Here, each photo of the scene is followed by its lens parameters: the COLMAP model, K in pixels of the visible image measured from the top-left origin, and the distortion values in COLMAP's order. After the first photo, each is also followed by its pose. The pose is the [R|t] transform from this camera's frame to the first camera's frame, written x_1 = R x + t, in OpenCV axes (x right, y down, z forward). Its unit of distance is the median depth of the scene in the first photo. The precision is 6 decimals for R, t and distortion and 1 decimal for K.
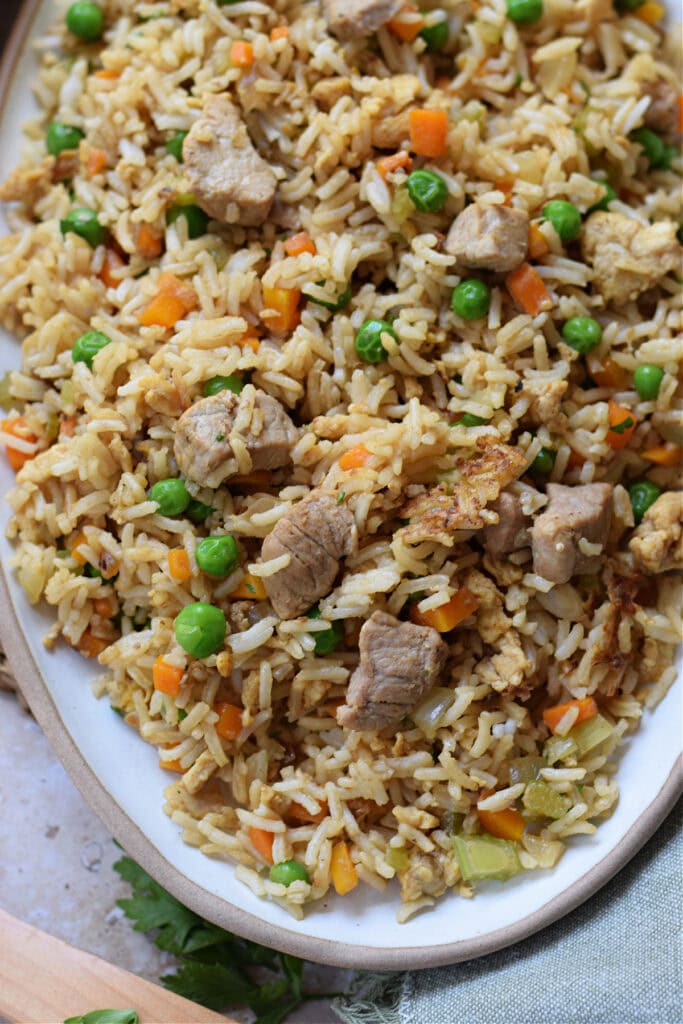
lens RADIAL K [[2488.1, 0, 341.5], [0, 2488.1, 512.0], [0, 0, 1]] dist [-0.159409, 0.431975]
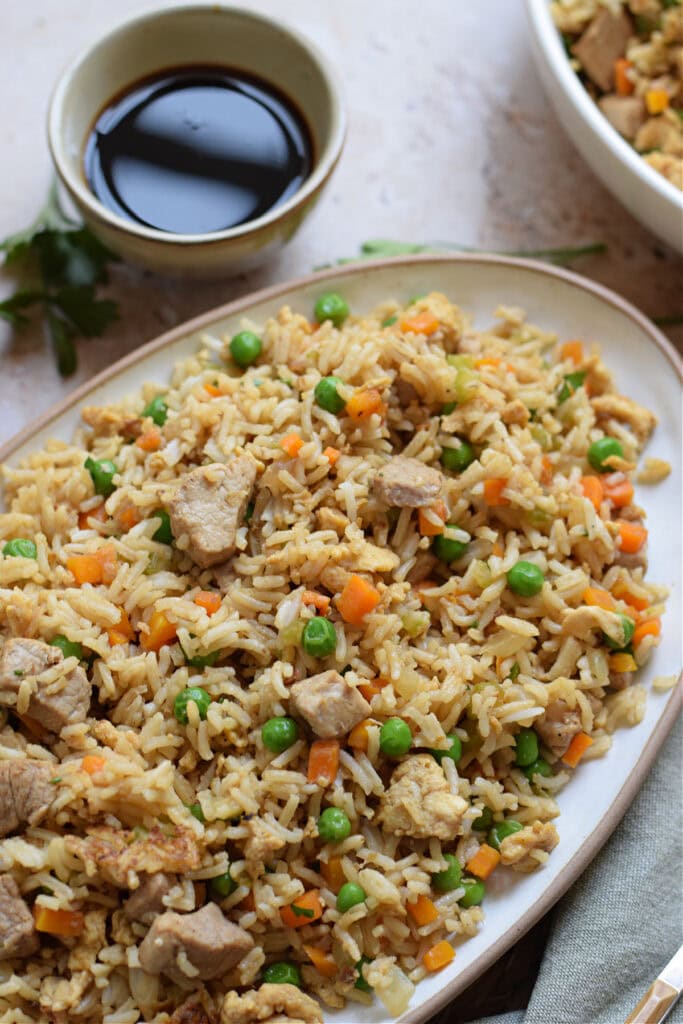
lens RADIAL K [[2488.1, 0, 341.5], [0, 2488.1, 512.0], [0, 0, 1]] dist [-0.159409, 0.431975]
pose [[0.724420, 0.632165, -0.274924, 0.317122], [-0.668331, 0.741804, -0.055323, -0.117213], [0.168966, 0.223817, 0.959873, -0.087392]]
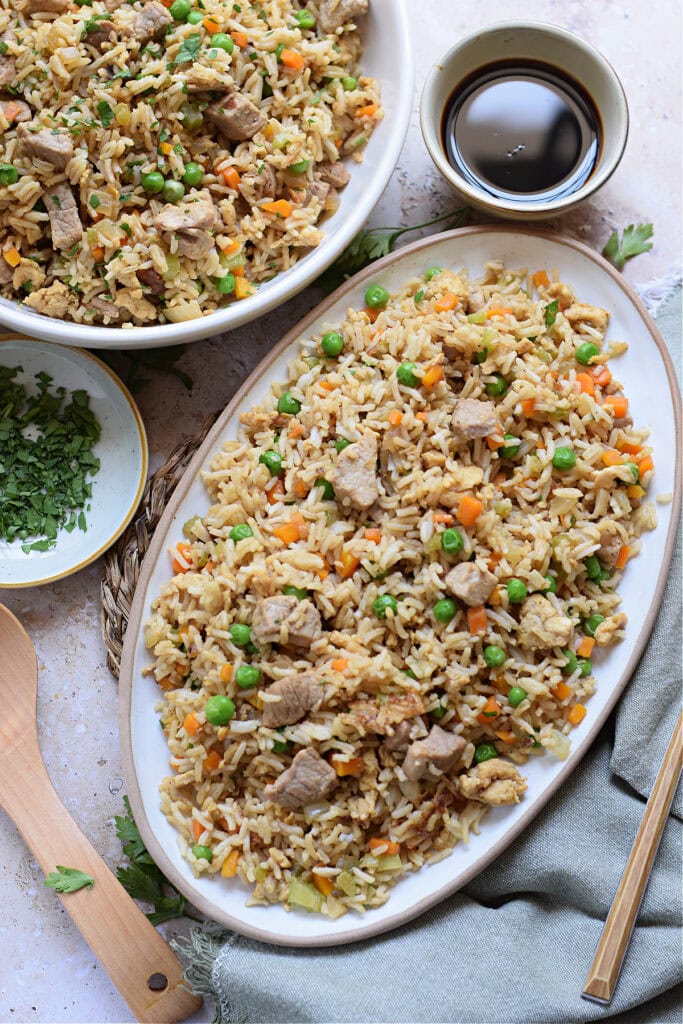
lens RADIAL K [[2488.1, 0, 341.5], [0, 2488.1, 512.0], [0, 0, 1]] dist [-0.159409, 0.431975]
pose [[0.887007, 0.454863, -0.079492, 0.095441], [-0.448241, 0.889535, 0.088359, -0.269487], [0.110902, -0.042744, 0.992912, -0.739924]]
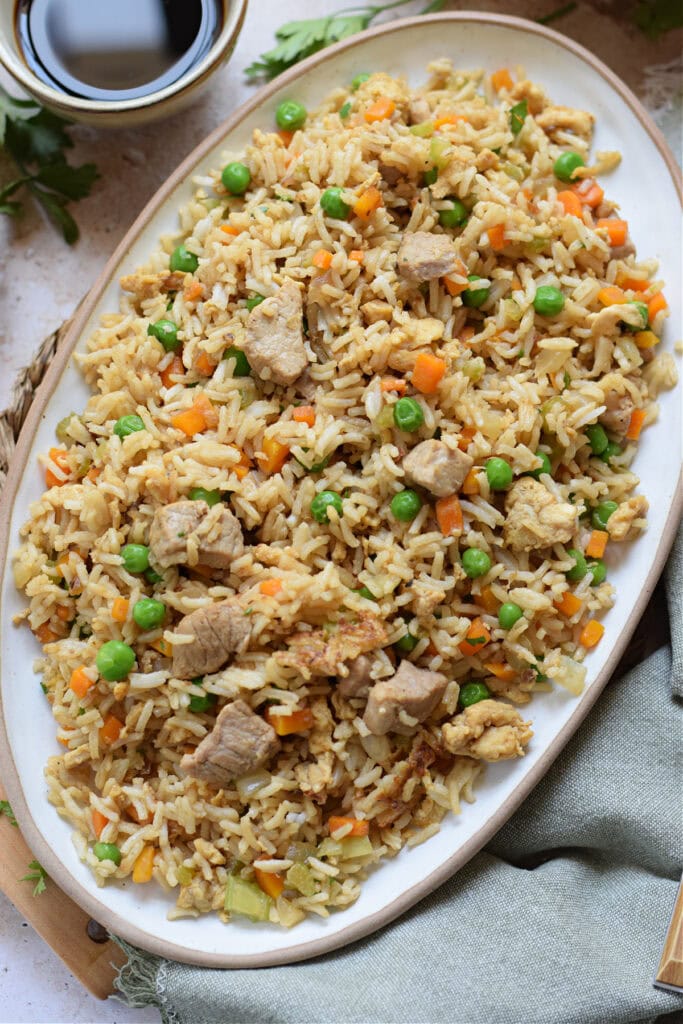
lens RADIAL K [[2488.1, 0, 341.5], [0, 2488.1, 512.0], [0, 0, 1]] dist [-0.159409, 0.431975]
pose [[0.917823, 0.387225, -0.087510, 0.137453], [-0.382271, 0.921521, 0.068327, -0.159886], [0.107101, -0.029259, 0.993818, -0.306518]]
